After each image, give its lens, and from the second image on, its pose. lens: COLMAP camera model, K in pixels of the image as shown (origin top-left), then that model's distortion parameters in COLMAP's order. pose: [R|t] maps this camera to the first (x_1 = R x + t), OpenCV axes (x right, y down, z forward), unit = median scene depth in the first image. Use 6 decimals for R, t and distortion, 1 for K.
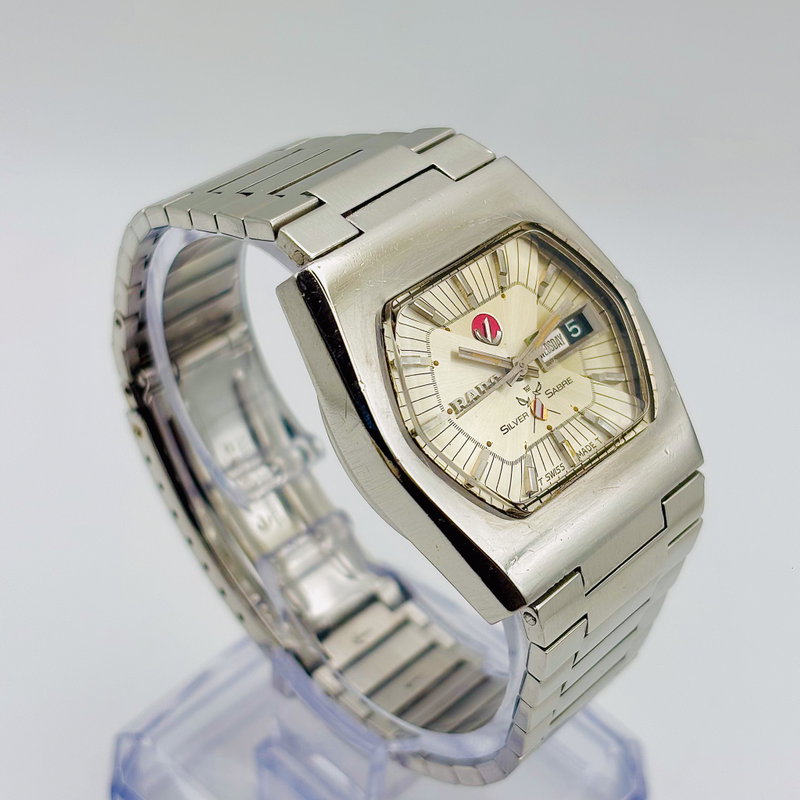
lens RADIAL K [[1673.9, 0, 394.6], [0, 1673.9, 393.3], [0, 0, 1]] dist [0.192866, 0.000000]
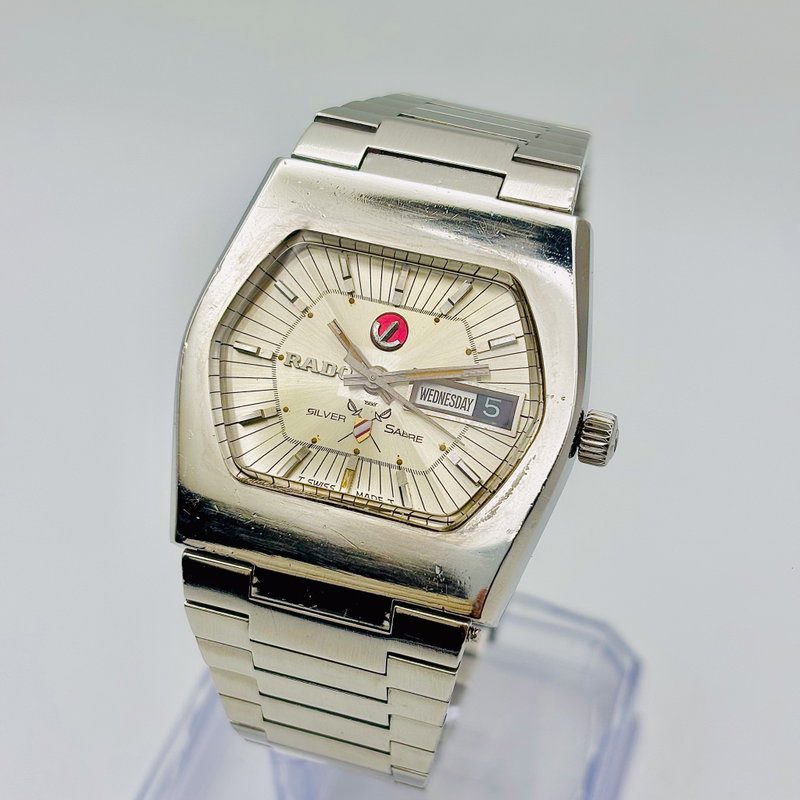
lens RADIAL K [[1673.9, 0, 399.8], [0, 1673.9, 401.4], [0, 0, 1]] dist [0.192866, 0.000000]
pose [[0.419275, 0.578833, -0.699401, 0.721874], [-0.567724, 0.768337, 0.295547, -0.282638], [0.708448, 0.273151, 0.650761, 0.396625]]
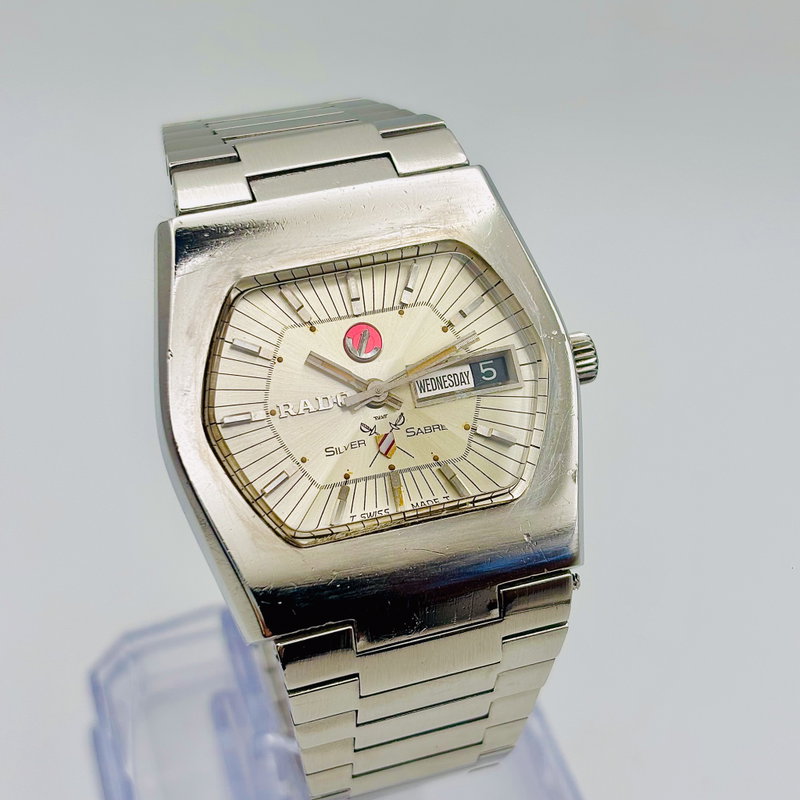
lens RADIAL K [[1673.9, 0, 401.4], [0, 1673.9, 404.5], [0, 0, 1]] dist [0.192866, 0.000000]
pose [[0.868689, 0.305200, -0.390169, 0.429474], [-0.286822, 0.952084, 0.106153, -0.105983], [0.403871, 0.019695, 0.914604, 0.174506]]
